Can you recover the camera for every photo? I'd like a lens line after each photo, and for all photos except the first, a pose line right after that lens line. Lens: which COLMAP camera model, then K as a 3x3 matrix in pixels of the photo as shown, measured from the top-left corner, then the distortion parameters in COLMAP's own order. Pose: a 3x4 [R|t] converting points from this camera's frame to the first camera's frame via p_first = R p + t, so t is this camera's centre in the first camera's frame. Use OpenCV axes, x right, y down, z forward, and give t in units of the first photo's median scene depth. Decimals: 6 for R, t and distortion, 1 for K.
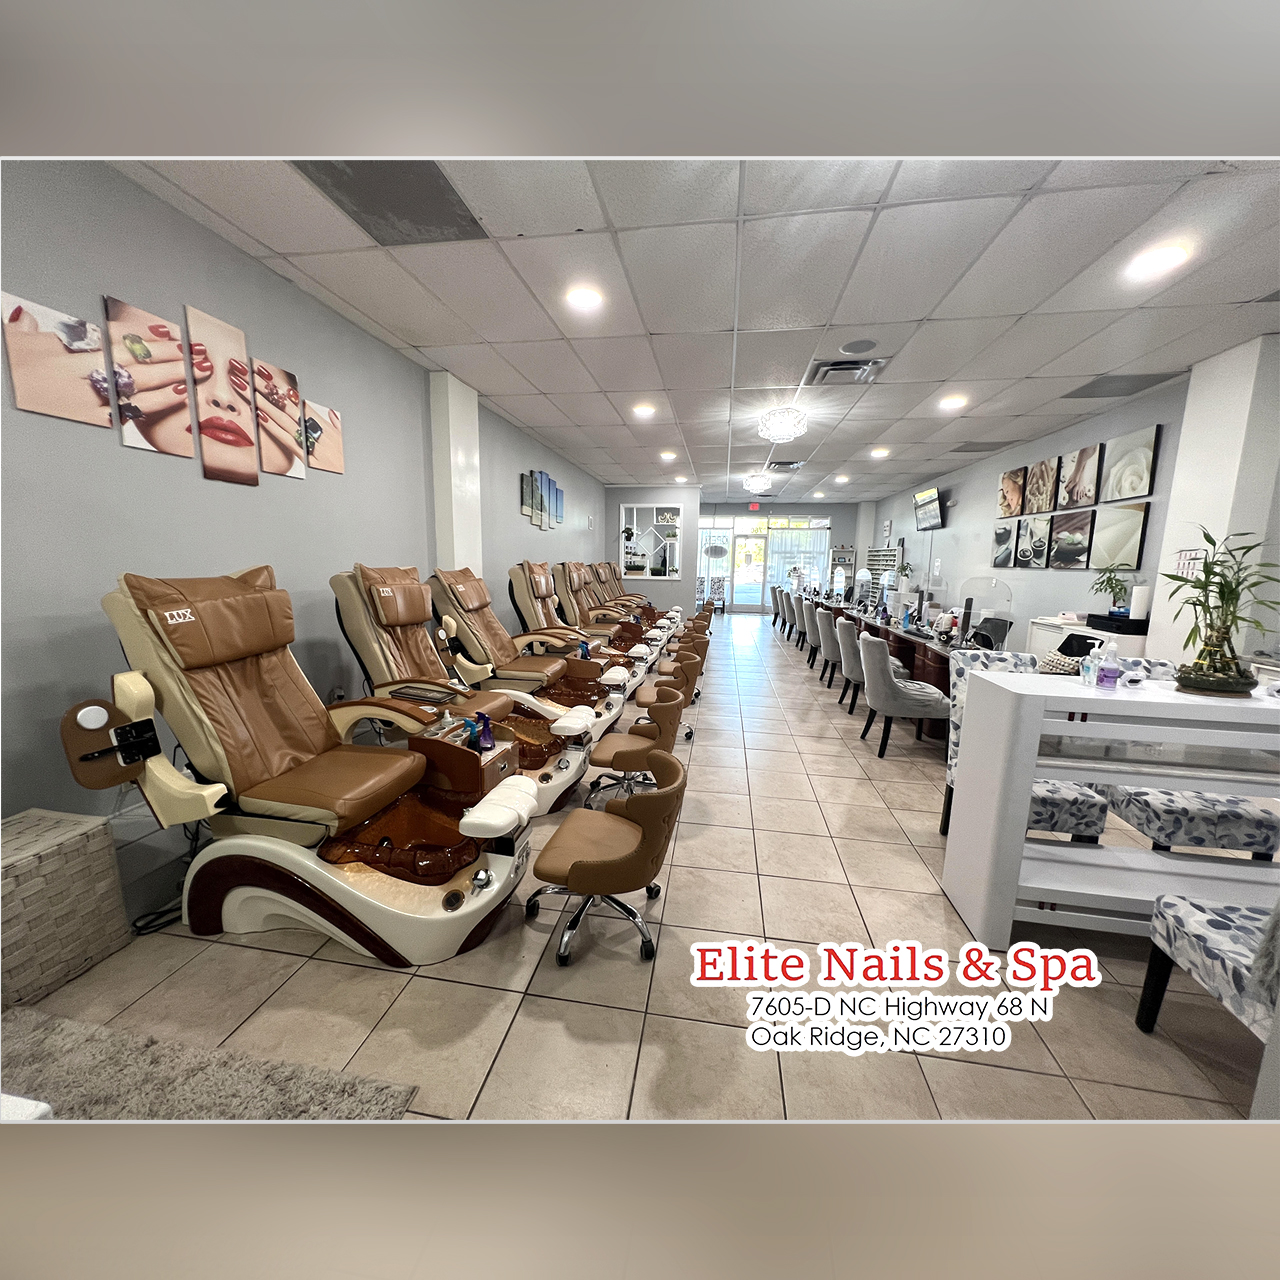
lens RADIAL K [[516.8, 0, 639.6], [0, 516.8, 638.1], [0, 0, 1]] dist [0.000300, -0.000122]
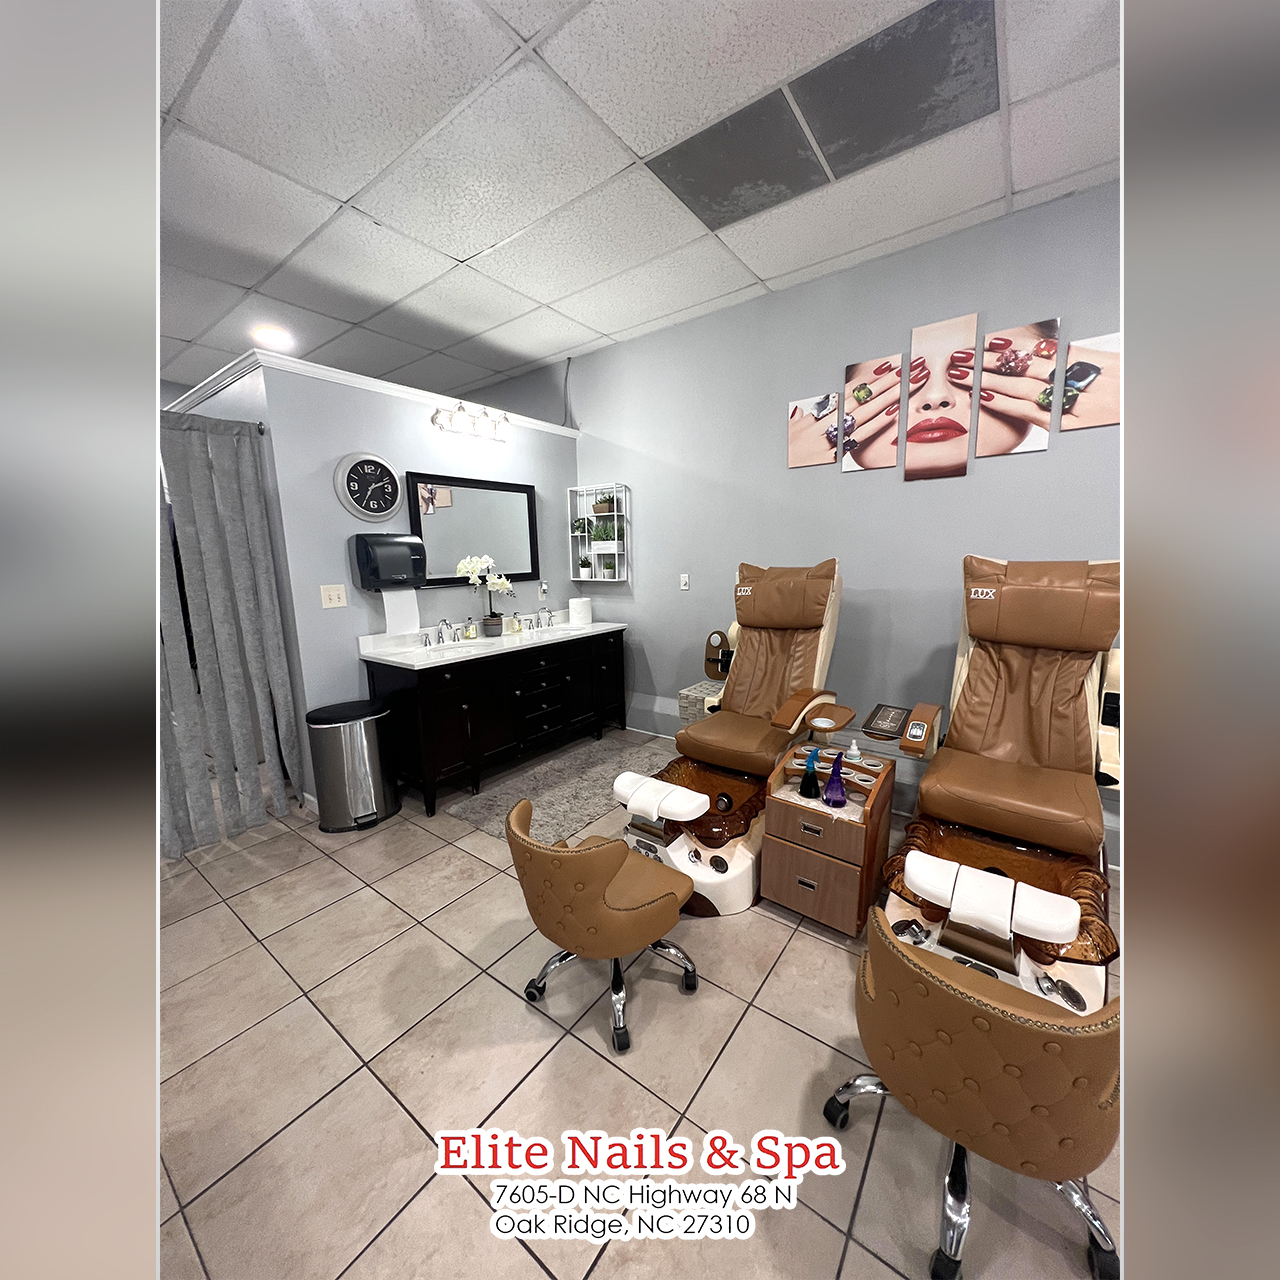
lens RADIAL K [[516.8, 0, 641.0], [0, 516.8, 640.6], [0, 0, 1]] dist [0.000300, -0.000122]
pose [[-0.453333, 0.140988, -0.880120, 0.472515], [-0.121945, 0.968317, 0.217927, -0.147604], [0.882960, 0.206120, -0.421777, 1.044932]]
